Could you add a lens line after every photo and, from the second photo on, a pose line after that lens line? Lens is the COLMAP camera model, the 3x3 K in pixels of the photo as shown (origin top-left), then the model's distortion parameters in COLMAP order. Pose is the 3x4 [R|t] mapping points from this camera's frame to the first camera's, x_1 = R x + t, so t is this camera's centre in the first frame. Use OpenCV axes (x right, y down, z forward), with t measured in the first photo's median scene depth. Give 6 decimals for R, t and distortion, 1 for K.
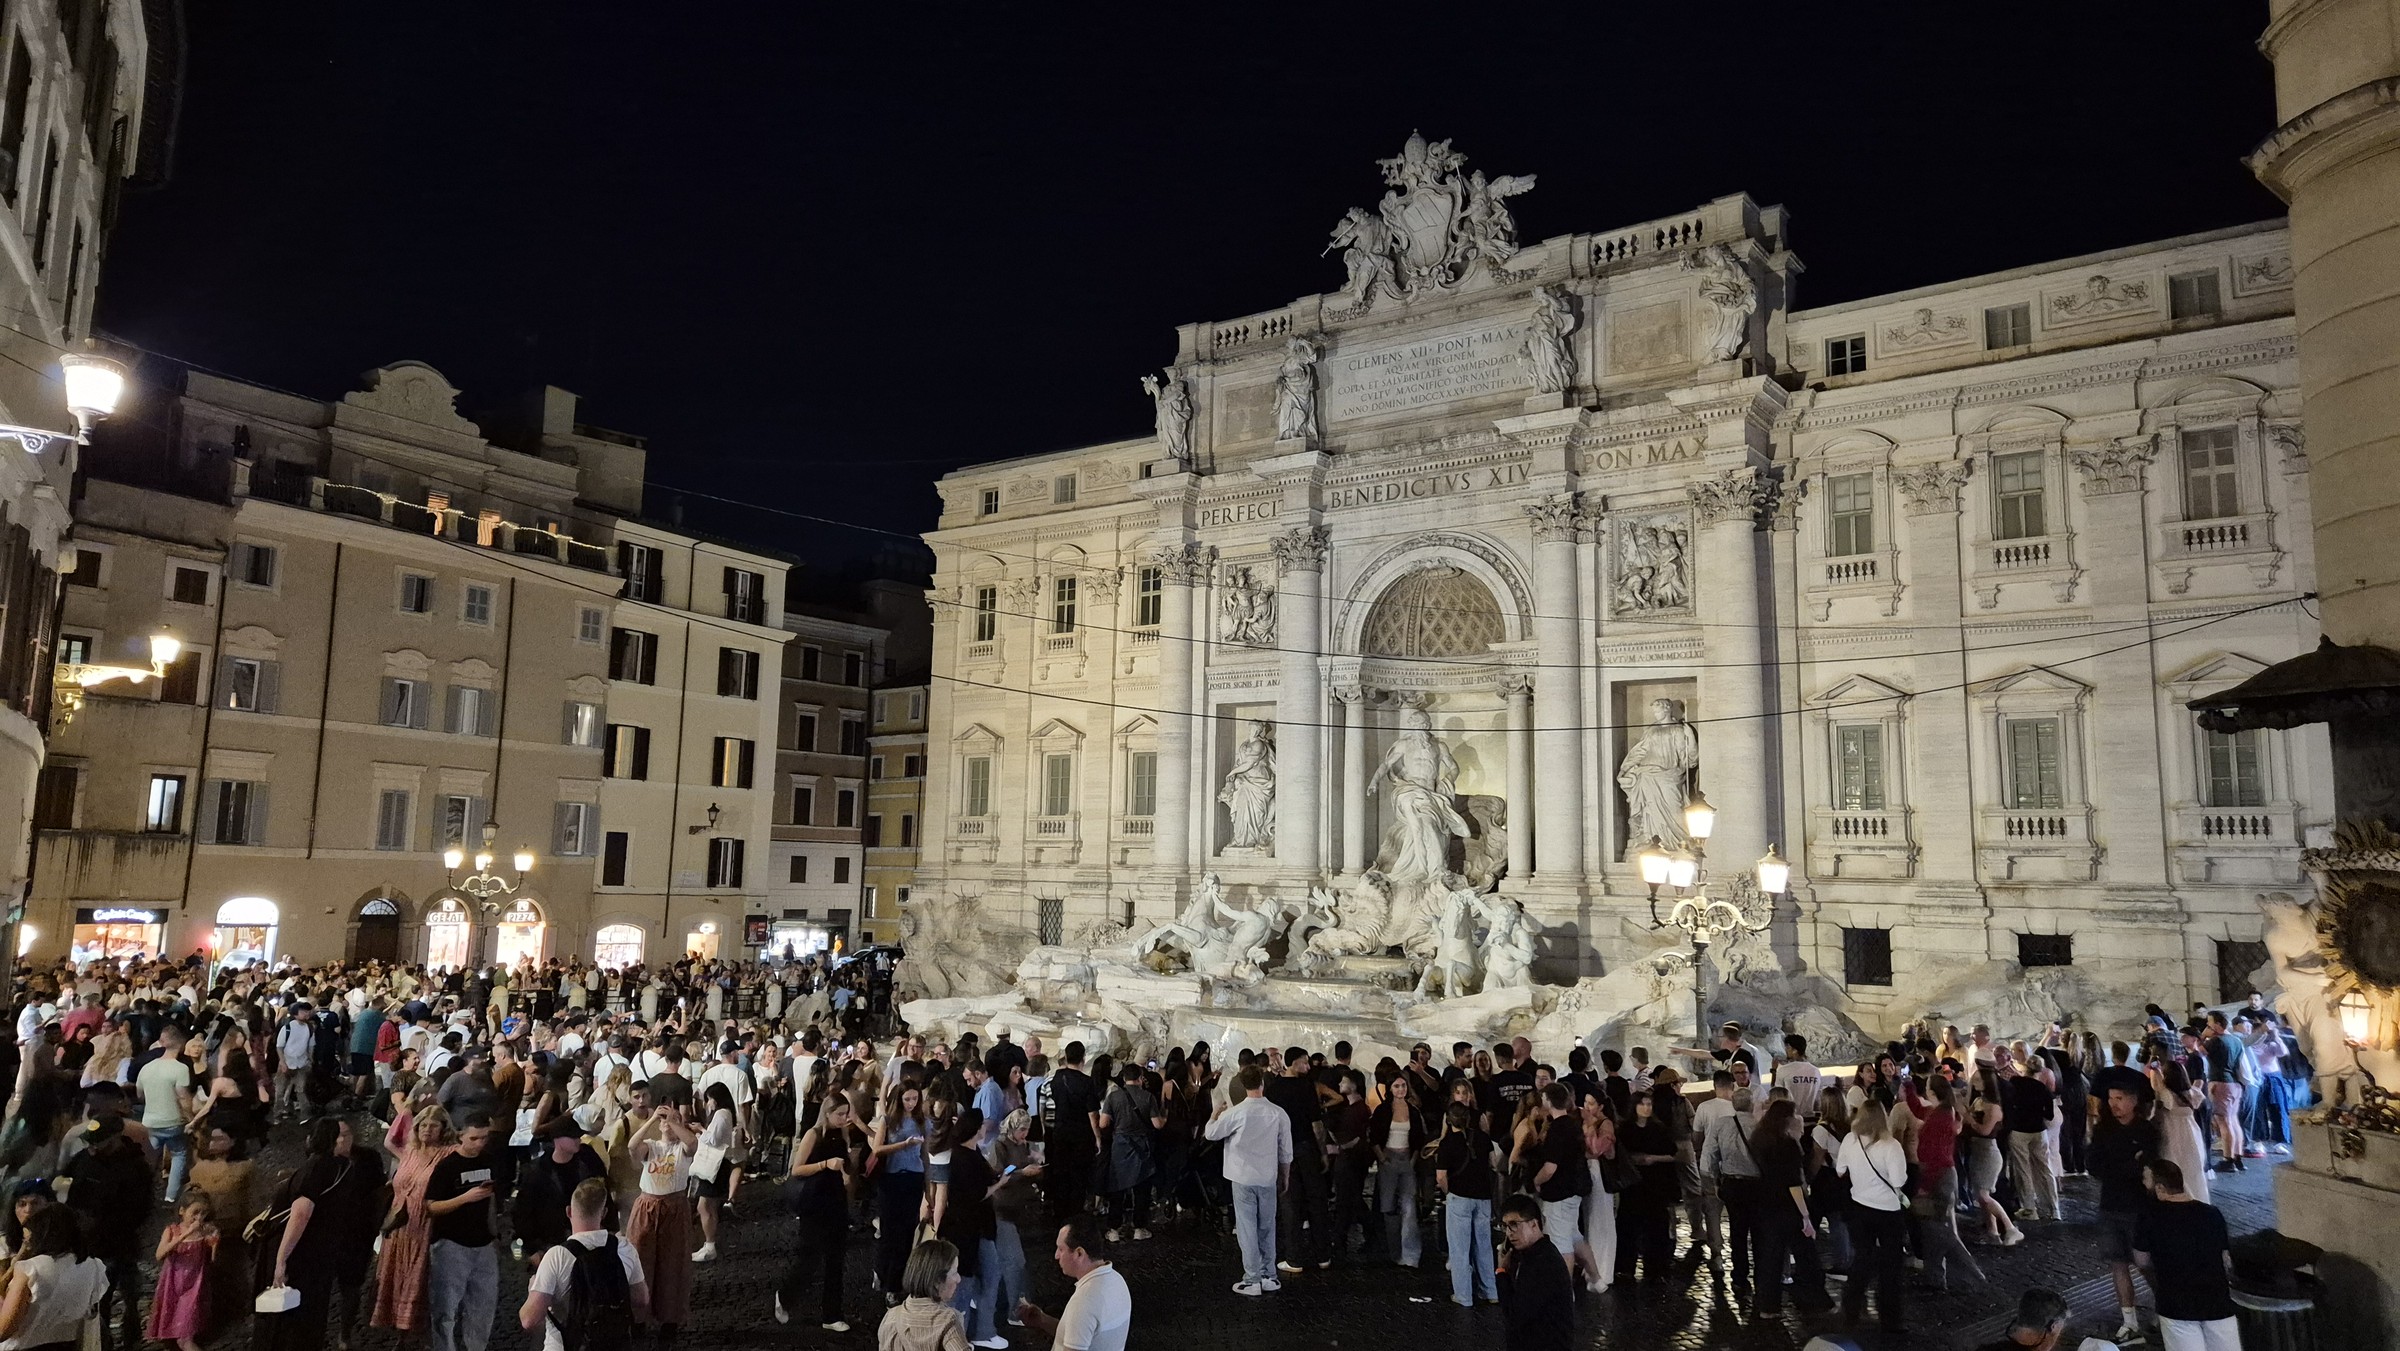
lens RADIAL K [[1610.3, 0, 1199.1], [0, 1610.3, 674.9], [0, 0, 1]] dist [0.052450, -0.030518]
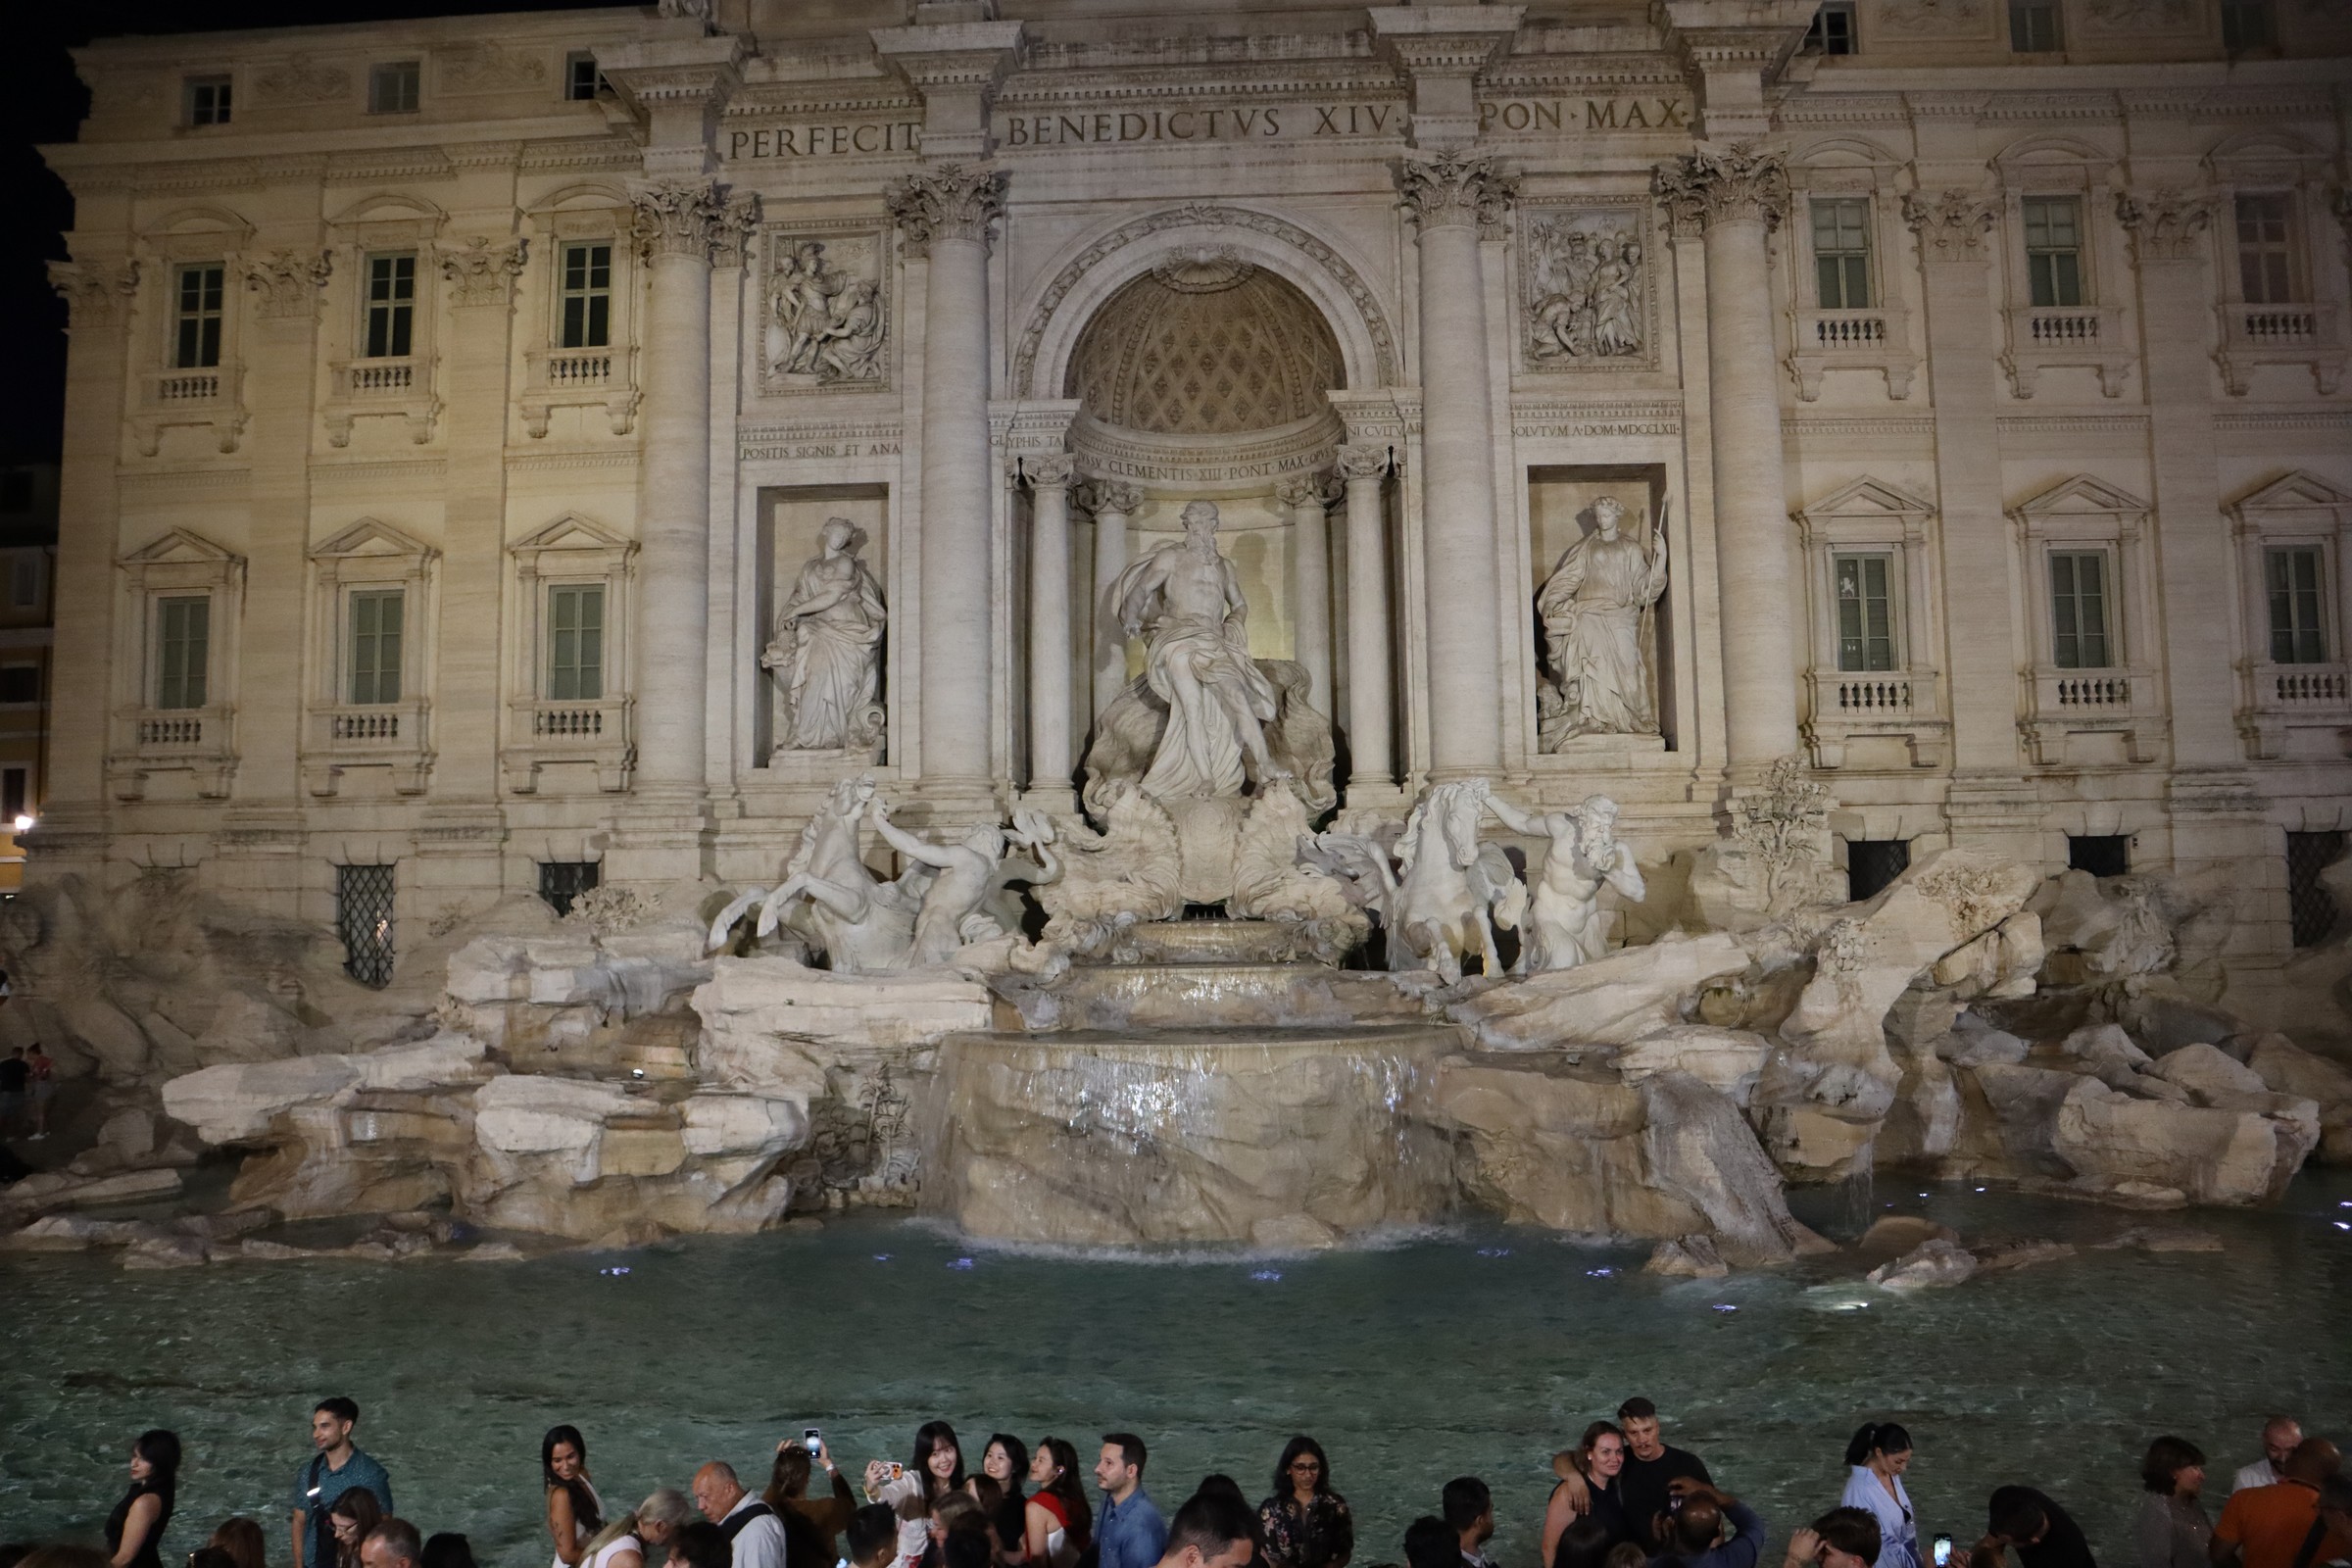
lens RADIAL K [[1644.8, 0, 1256.8], [0, 1644.8, 808.6], [0, 0, 1]] dist [-0.094981, 0.036013]
pose [[0.827584, -0.001392, 0.561340, -0.164045], [-0.037564, 0.997618, 0.057855, 0.091898], [-0.560083, -0.068966, 0.825561, 0.472044]]
